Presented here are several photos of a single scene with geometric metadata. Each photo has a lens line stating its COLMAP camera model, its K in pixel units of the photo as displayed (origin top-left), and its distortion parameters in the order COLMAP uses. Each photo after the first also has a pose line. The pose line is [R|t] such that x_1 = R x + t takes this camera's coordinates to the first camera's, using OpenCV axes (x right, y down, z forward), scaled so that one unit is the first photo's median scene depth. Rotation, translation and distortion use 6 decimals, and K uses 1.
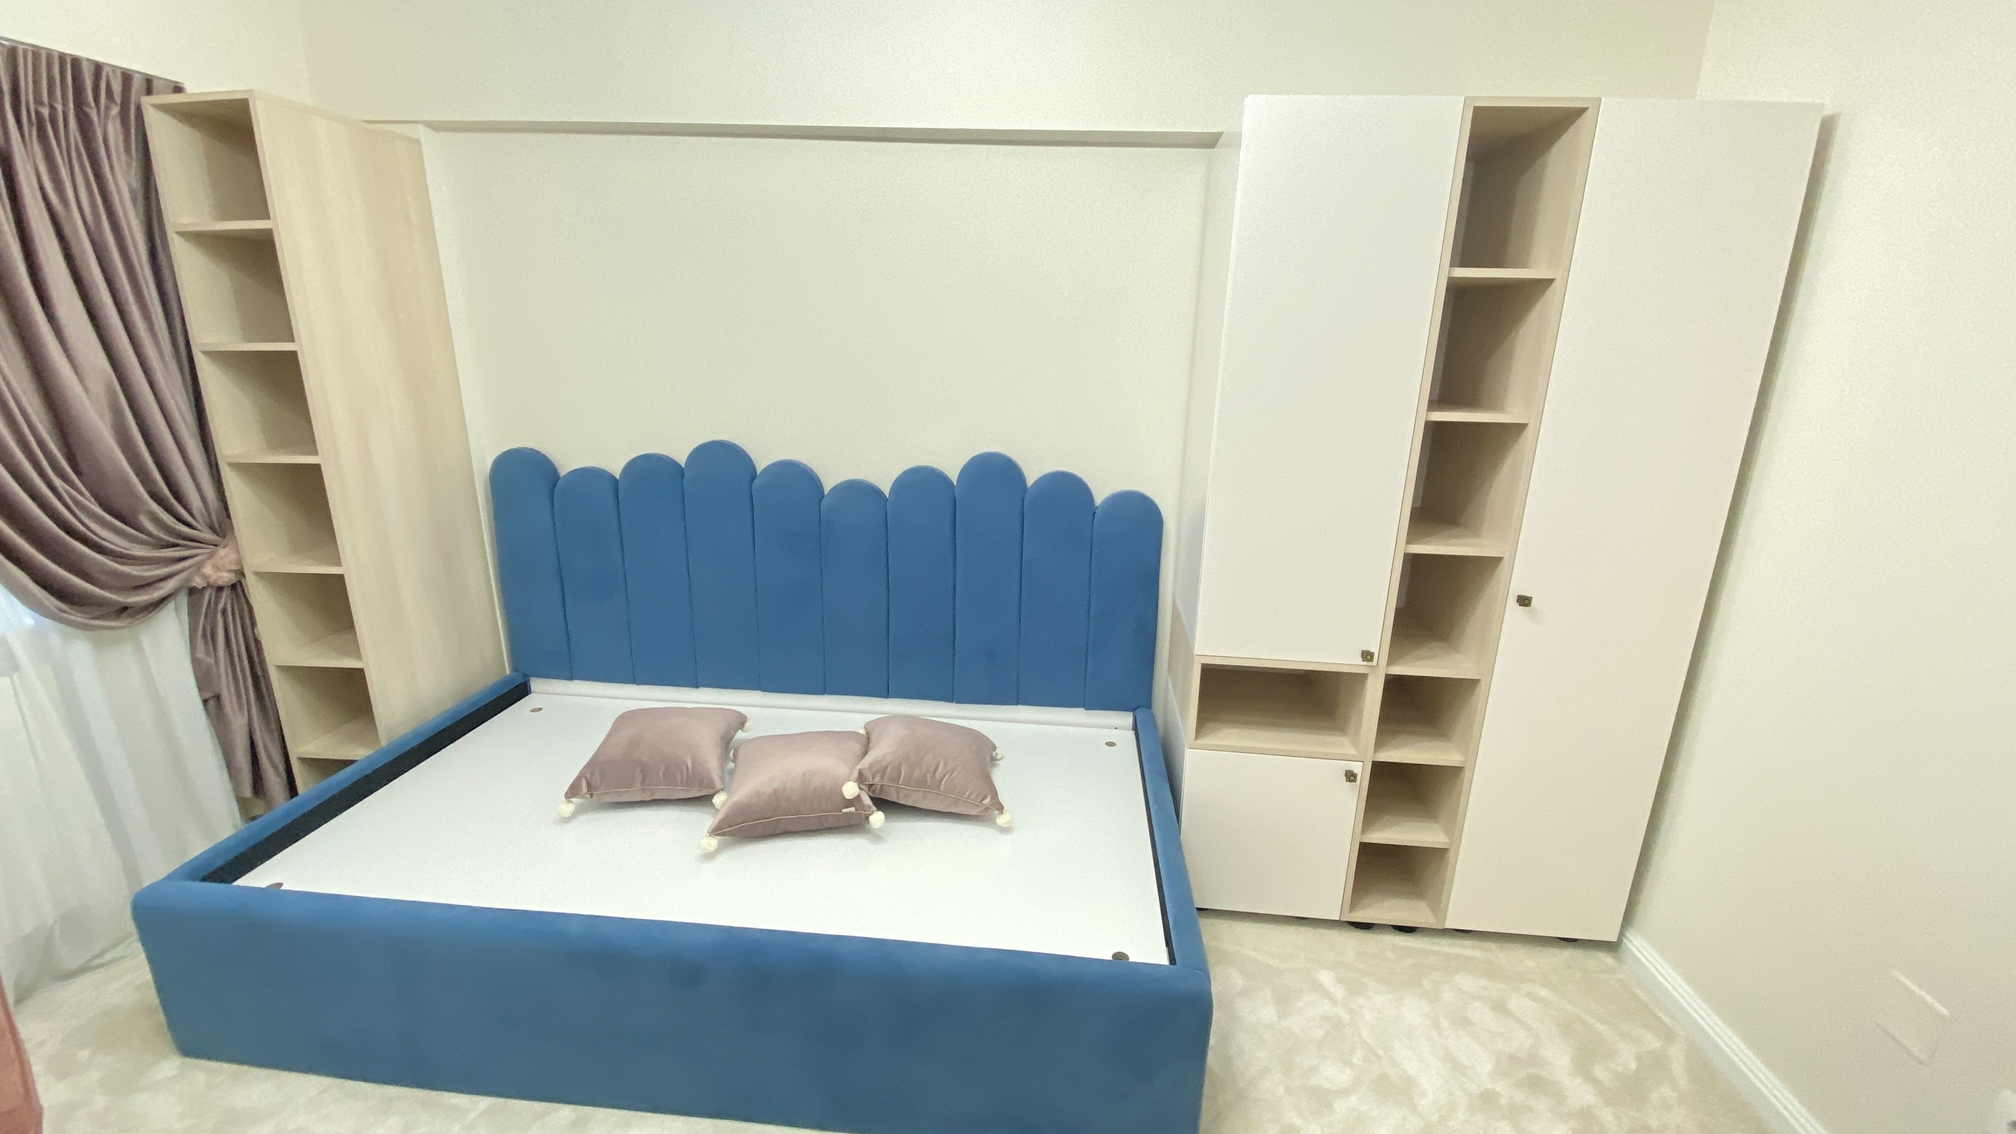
lens RADIAL K [[799.7, 0, 1008.0], [0, 799.7, 567.0], [0, 0, 1]] dist [0.014440, -0.022128]
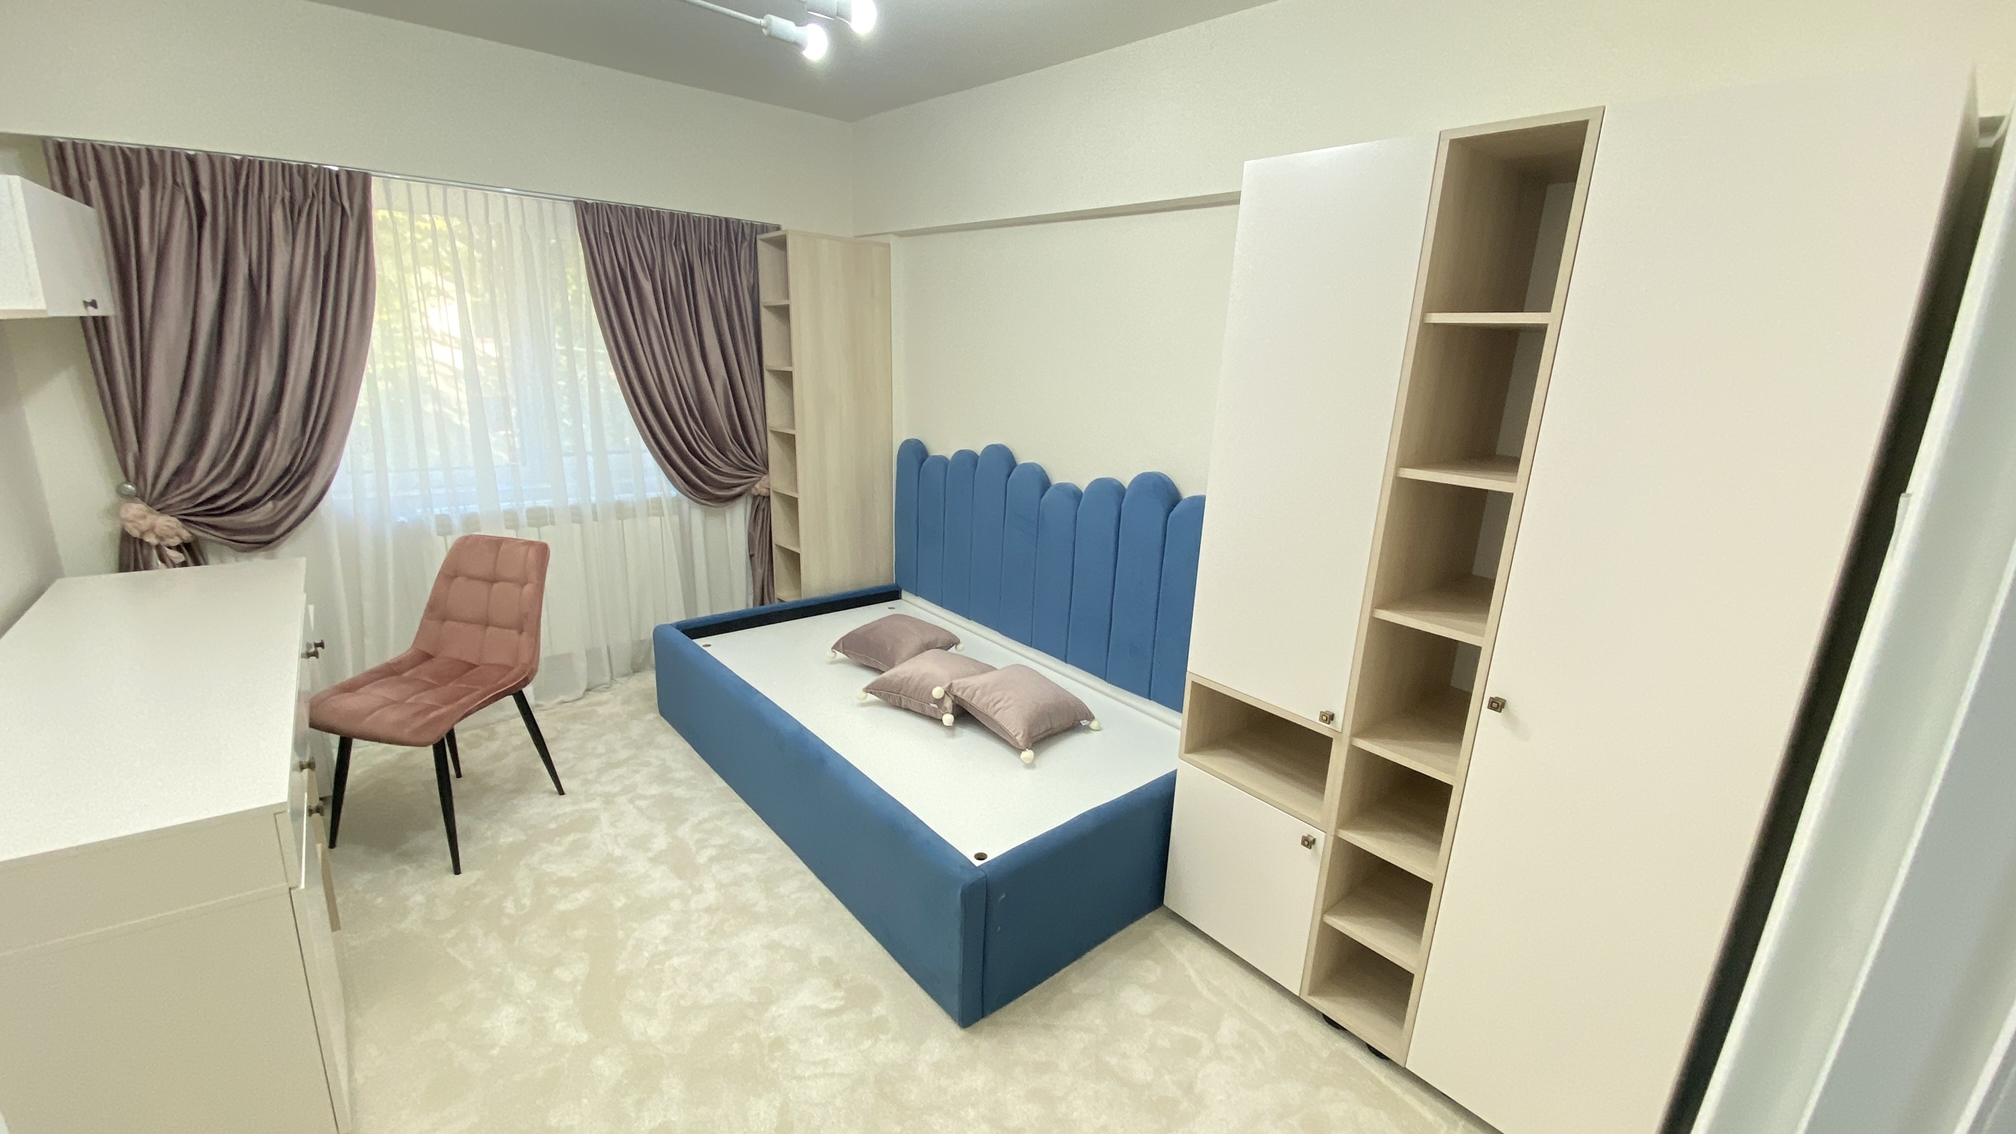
lens RADIAL K [[805.9, 0, 1008.0], [0, 805.9, 567.0], [0, 0, 1]] dist [0.001929, -0.014605]
pose [[0.708418, 0.186648, -0.680667, 0.763014], [-0.203957, 0.977392, 0.055742, -0.037257], [0.675682, 0.099338, 0.730470, 0.031938]]
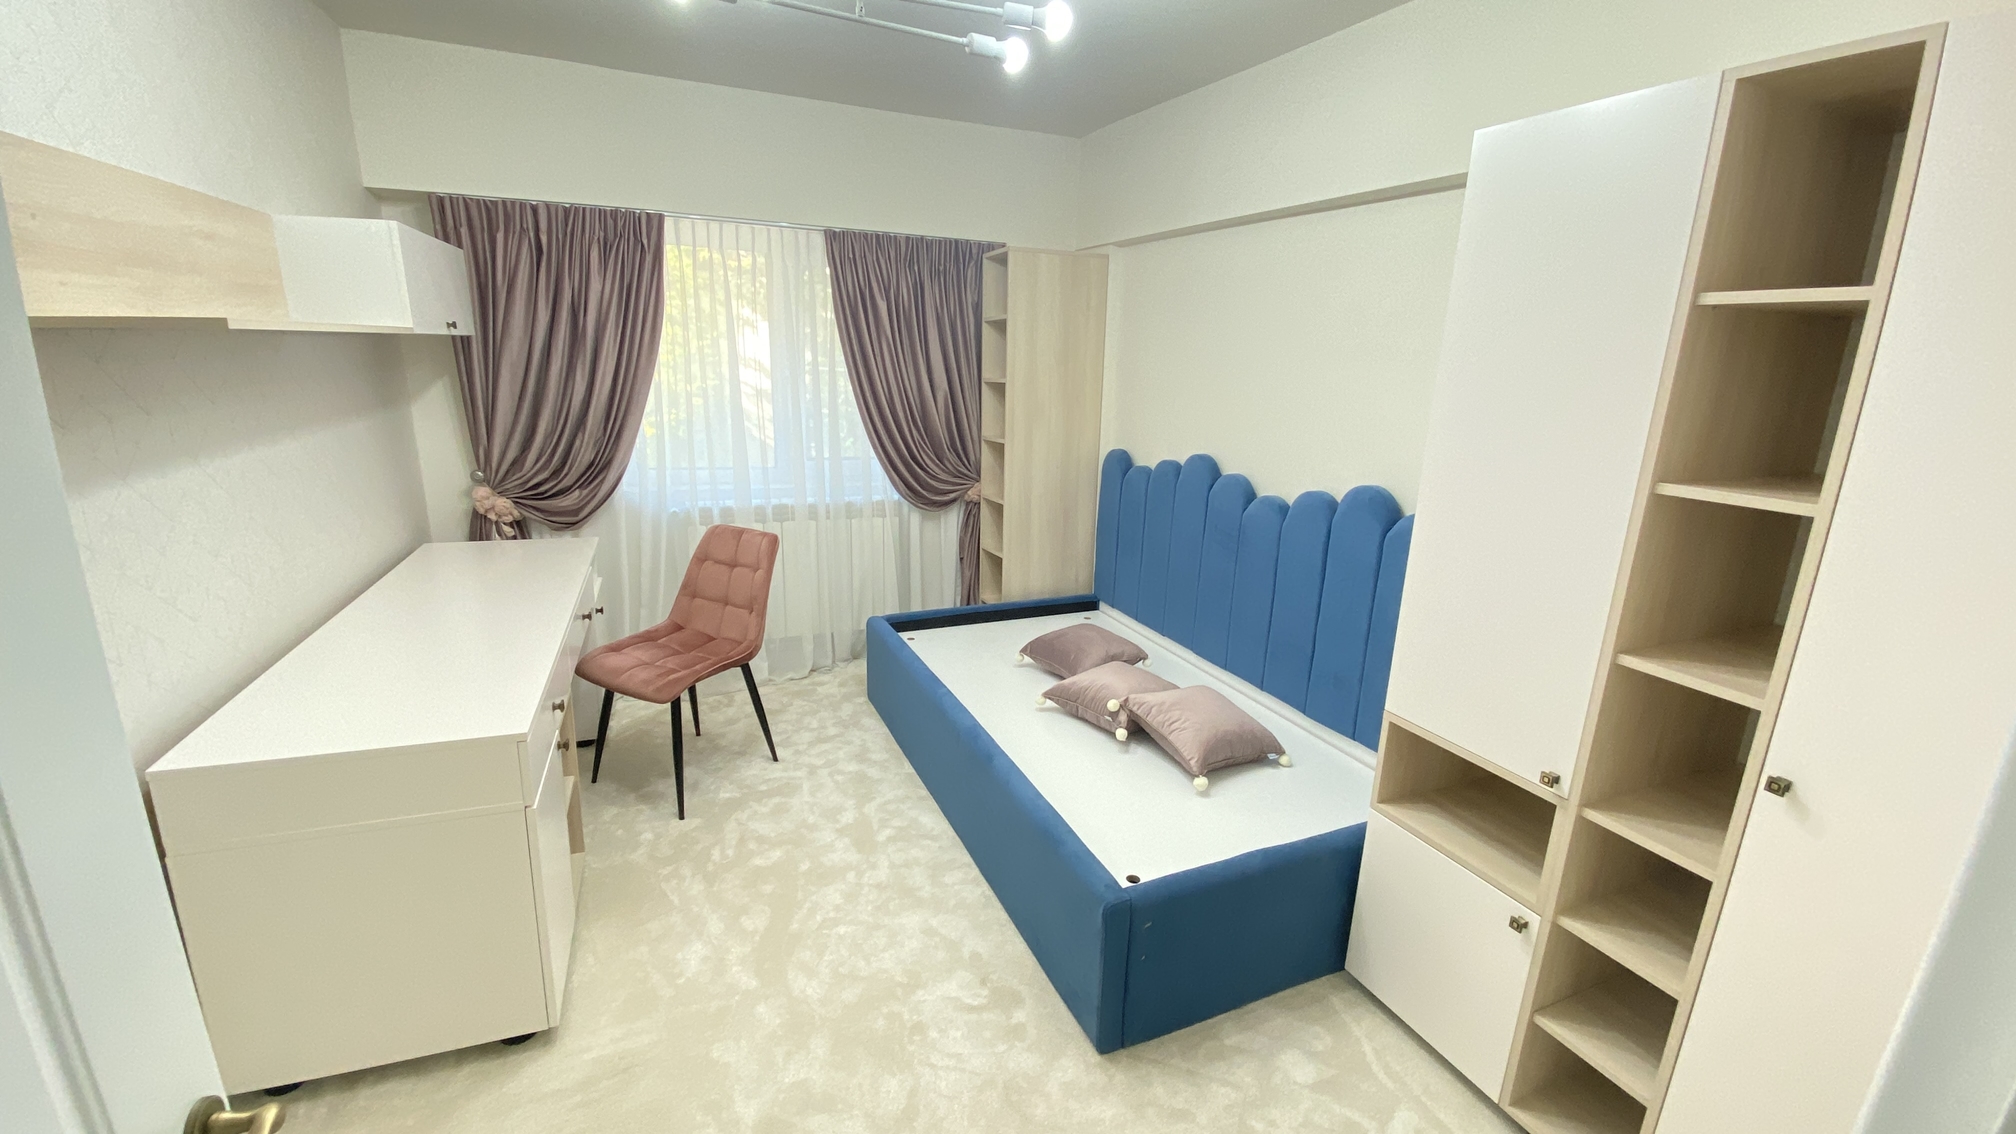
lens RADIAL K [[799.7, 0, 1008.0], [0, 799.7, 567.0], [0, 0, 1]] dist [0.014440, -0.022128]
pose [[0.474868, 0.207443, -0.855259, 0.793662], [-0.241221, 0.965284, 0.100196, -0.040103], [0.846353, 0.158726, 0.508422, 0.106317]]
